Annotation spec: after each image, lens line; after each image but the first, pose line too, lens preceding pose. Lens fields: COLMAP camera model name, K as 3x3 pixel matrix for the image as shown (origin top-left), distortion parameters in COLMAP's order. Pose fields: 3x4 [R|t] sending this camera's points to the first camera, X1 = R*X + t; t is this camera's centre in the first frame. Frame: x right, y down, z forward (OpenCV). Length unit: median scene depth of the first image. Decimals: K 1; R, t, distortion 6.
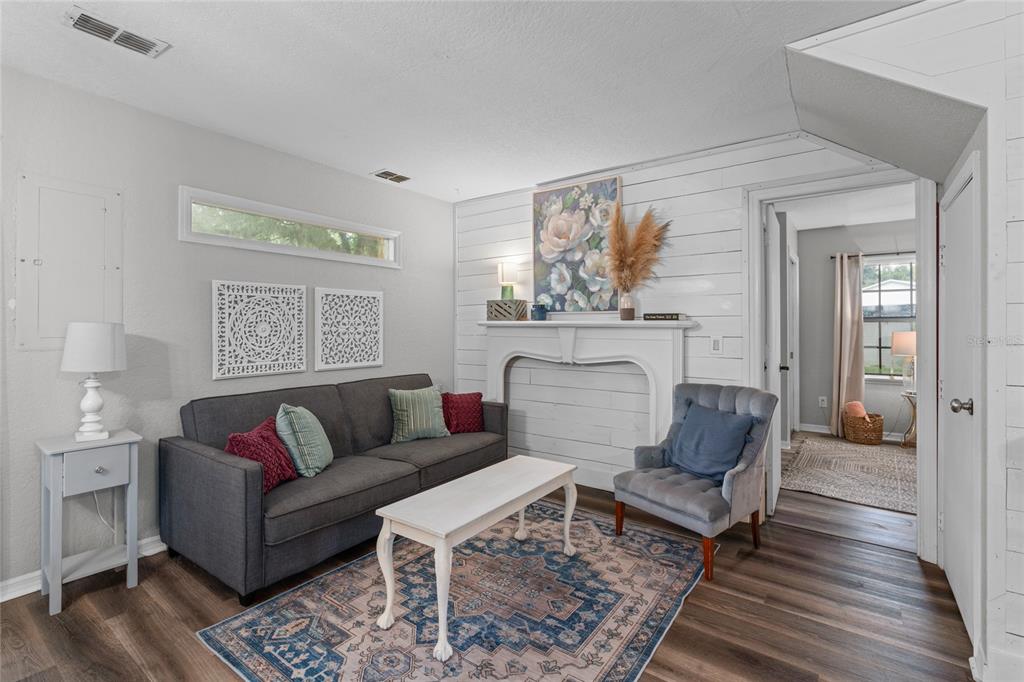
lens RADIAL K [[460.7, 0, 510.8], [0, 460.7, 331.6], [0, 0, 1]] dist [-0.008439, 0.004005]
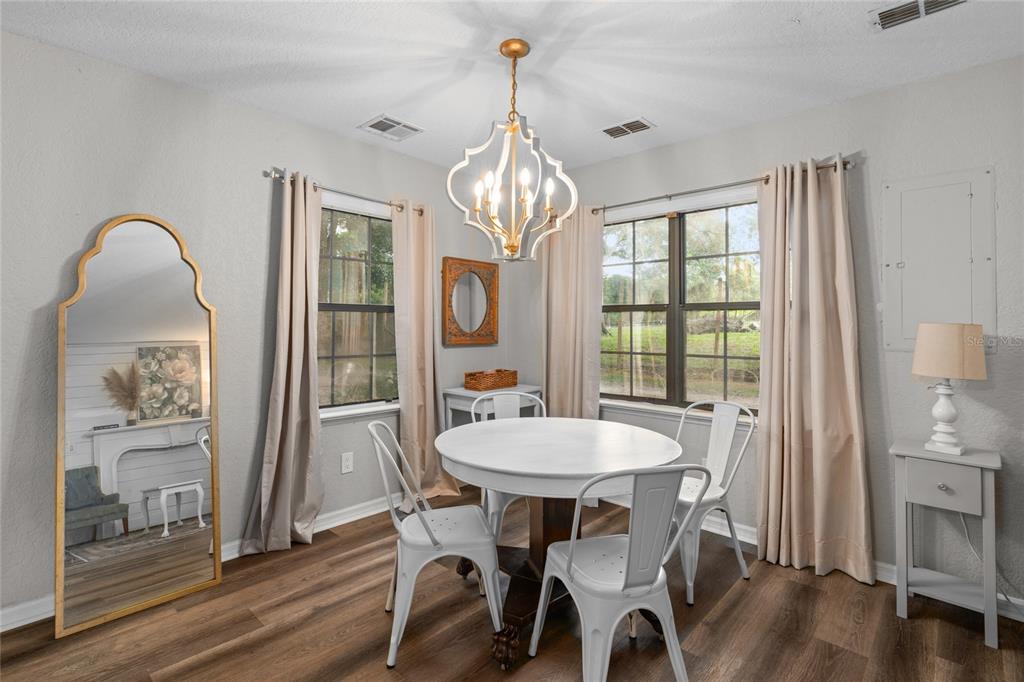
lens RADIAL K [[490.1, 0, 505.0], [0, 490.1, 319.7], [0, 0, 1]] dist [0.000764, 0.000477]
pose [[-0.109990, -0.015822, -0.993807, 0.154729], [-0.014491, 0.999793, -0.014313, -0.000360], [0.993827, 0.012827, -0.110196, 0.240239]]
